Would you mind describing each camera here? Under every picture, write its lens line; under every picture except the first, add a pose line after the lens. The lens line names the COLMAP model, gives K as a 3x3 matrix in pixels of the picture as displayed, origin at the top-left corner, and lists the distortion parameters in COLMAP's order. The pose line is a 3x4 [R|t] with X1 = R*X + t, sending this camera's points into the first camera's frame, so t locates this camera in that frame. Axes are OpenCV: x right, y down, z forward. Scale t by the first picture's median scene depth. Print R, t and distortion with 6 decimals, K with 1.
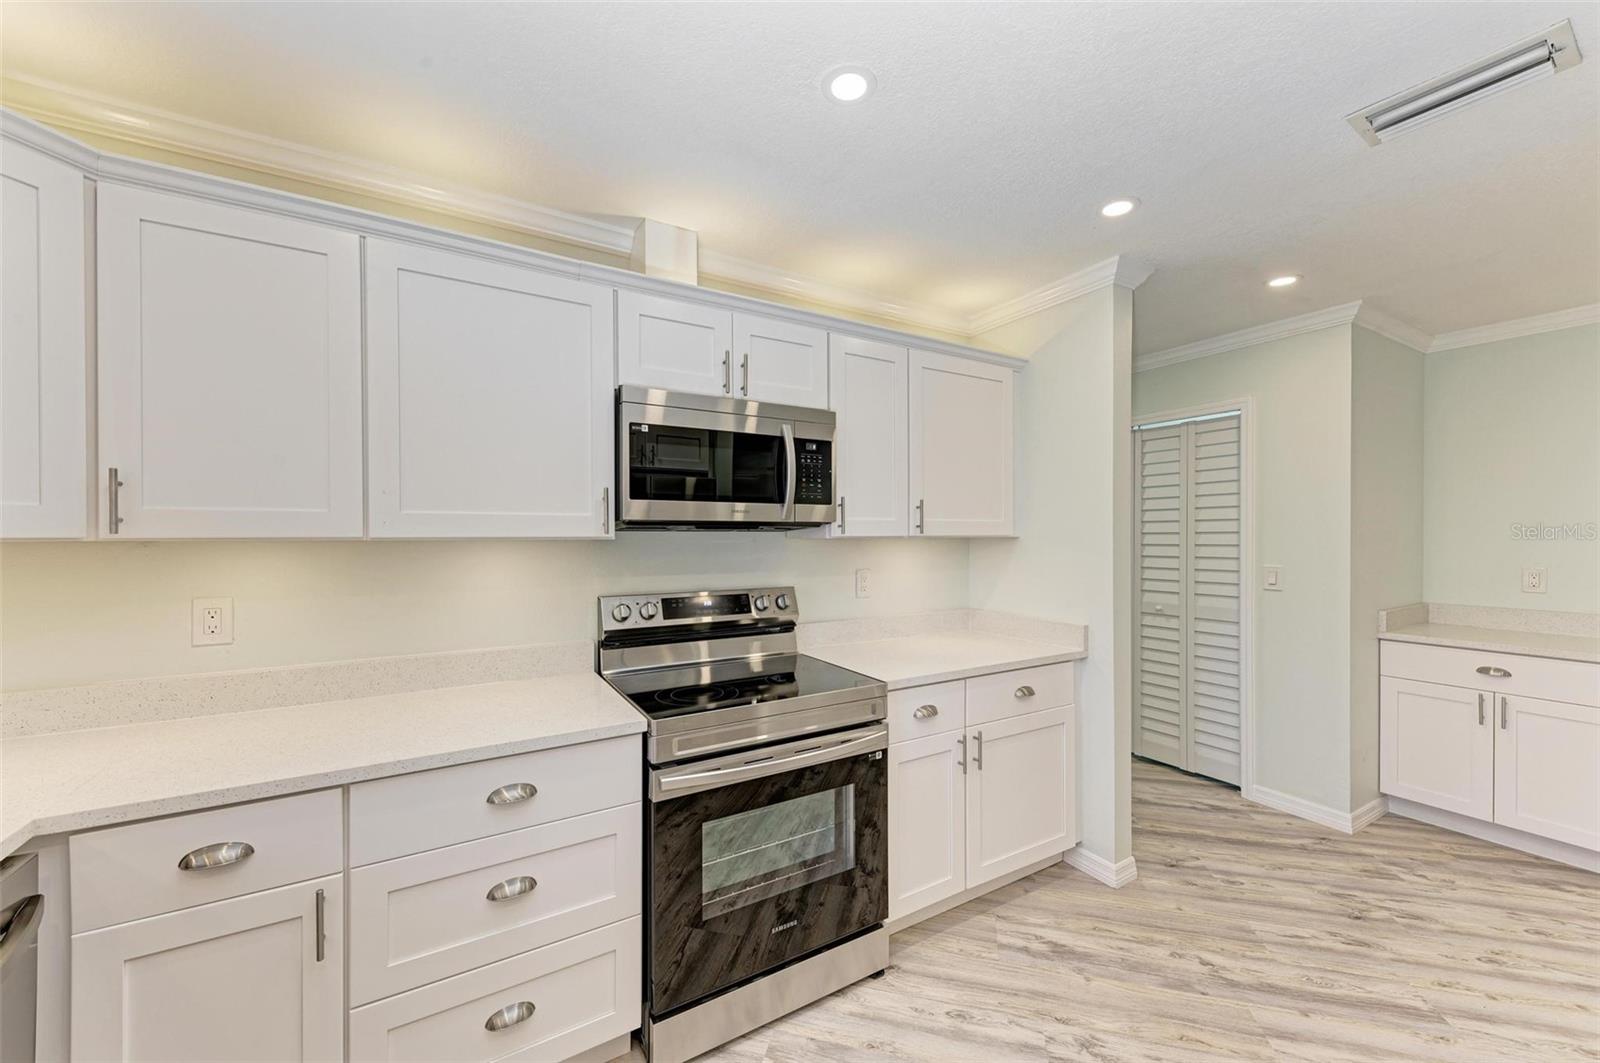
lens RADIAL K [[603.8, 0, 801.0], [0, 603.8, 536.7], [0, 0, 1]] dist [0.014091, -0.005635]
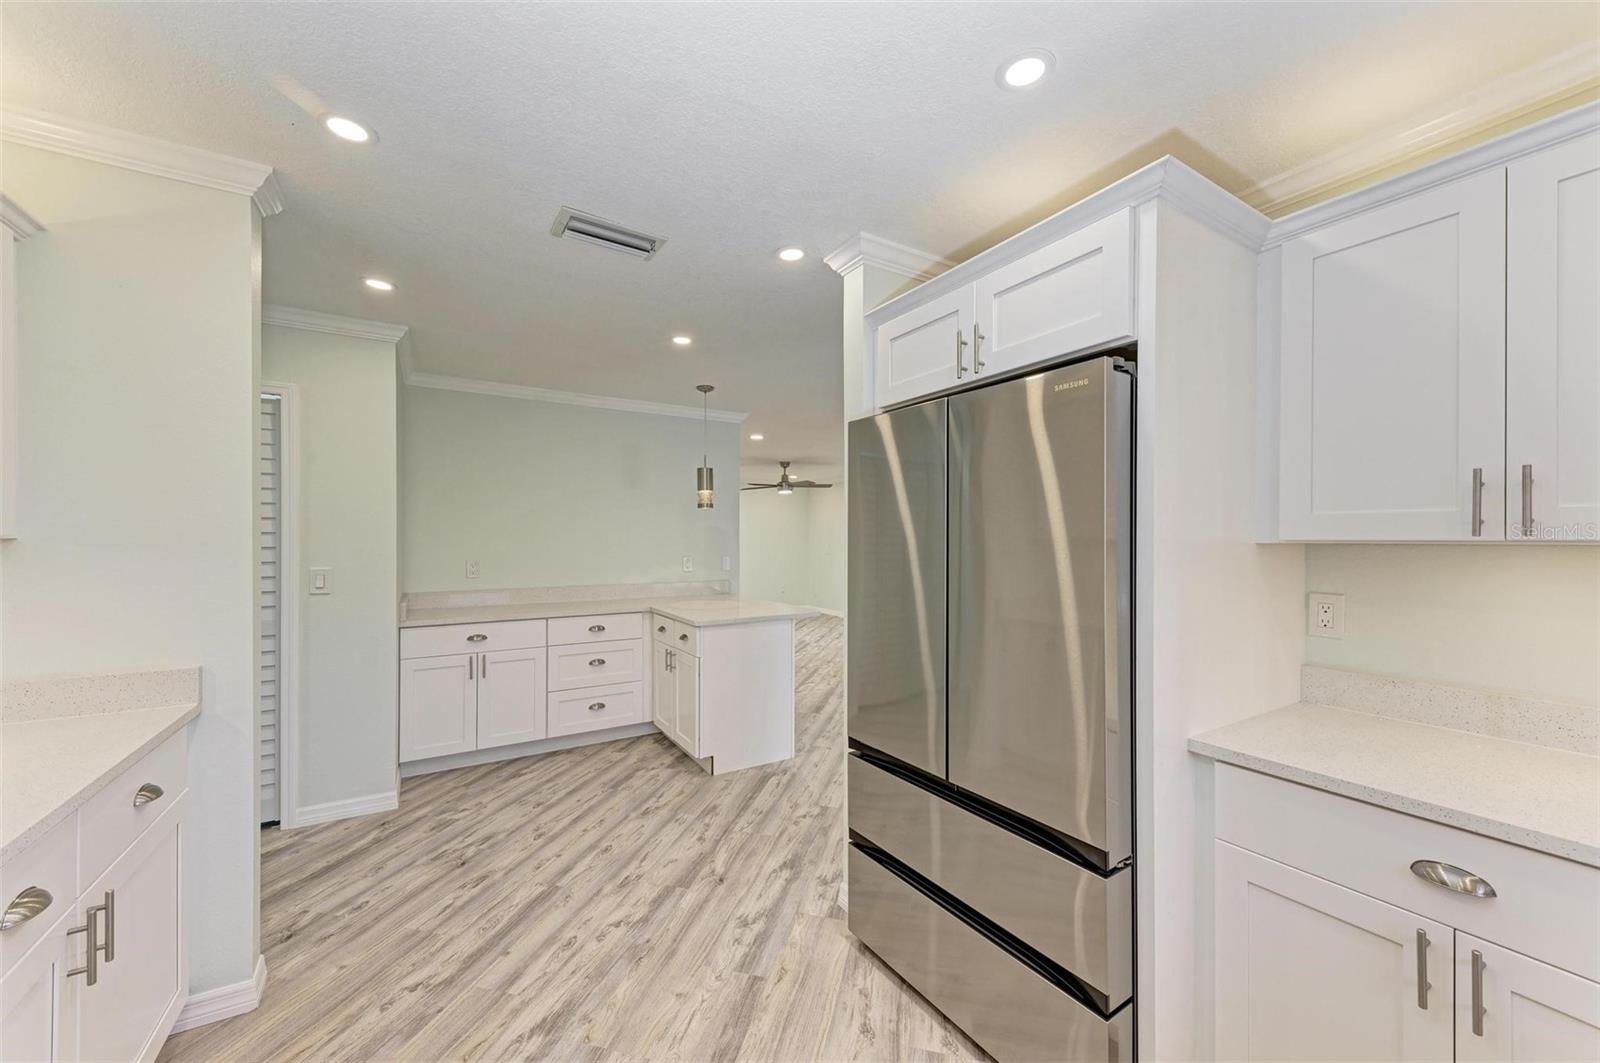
lens RADIAL K [[603.8, 0, 801.0], [0, 603.8, 536.7], [0, 0, 1]] dist [0.014091, -0.005635]
pose [[-0.019537, 0.001139, 0.999808, -0.250895], [0.001247, 0.999999, -0.001115, 0.000227], [-0.999808, 0.001225, -0.019538, 0.352865]]
